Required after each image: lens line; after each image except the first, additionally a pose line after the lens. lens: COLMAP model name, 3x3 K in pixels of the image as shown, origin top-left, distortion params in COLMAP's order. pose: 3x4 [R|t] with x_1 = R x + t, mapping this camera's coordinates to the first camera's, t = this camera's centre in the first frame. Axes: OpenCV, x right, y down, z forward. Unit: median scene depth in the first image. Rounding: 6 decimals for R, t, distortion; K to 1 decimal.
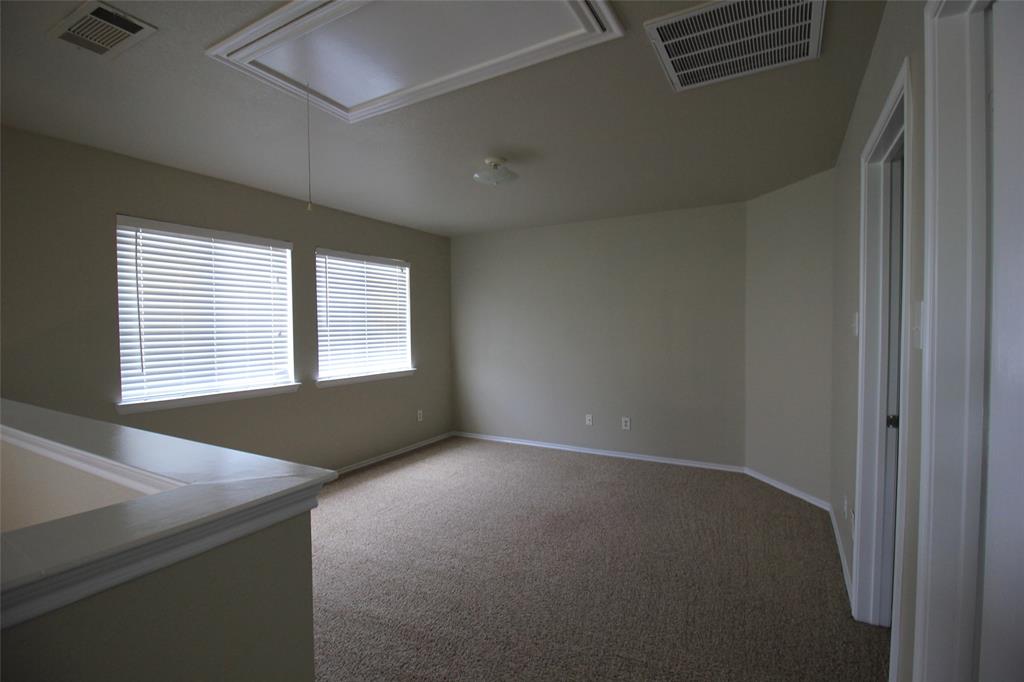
lens RADIAL K [[480.4, 0, 510.9], [0, 480.4, 338.8], [0, 0, 1]] dist [-0.004707, -0.000514]
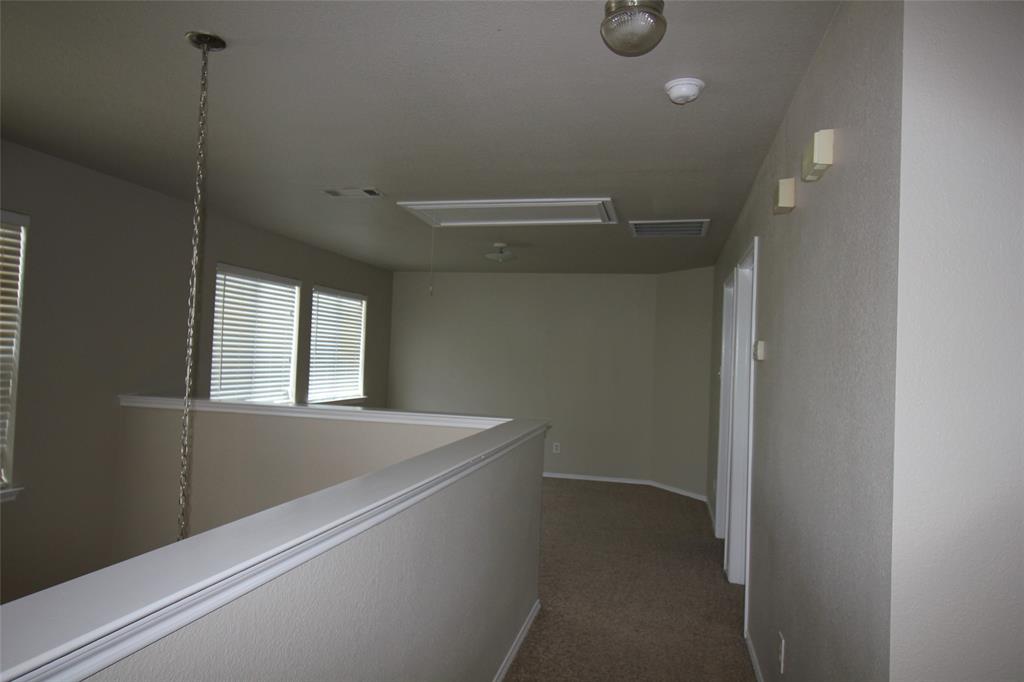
lens RADIAL K [[654.0, 0, 513.1], [0, 654.0, 340.7], [0, 0, 1]] dist [0.008377, 0.000817]
pose [[0.958829, 0.047269, 0.280022, -0.382239], [-0.032671, 0.997864, -0.056574, 0.014262], [-0.282098, 0.045096, 0.958325, -0.610705]]
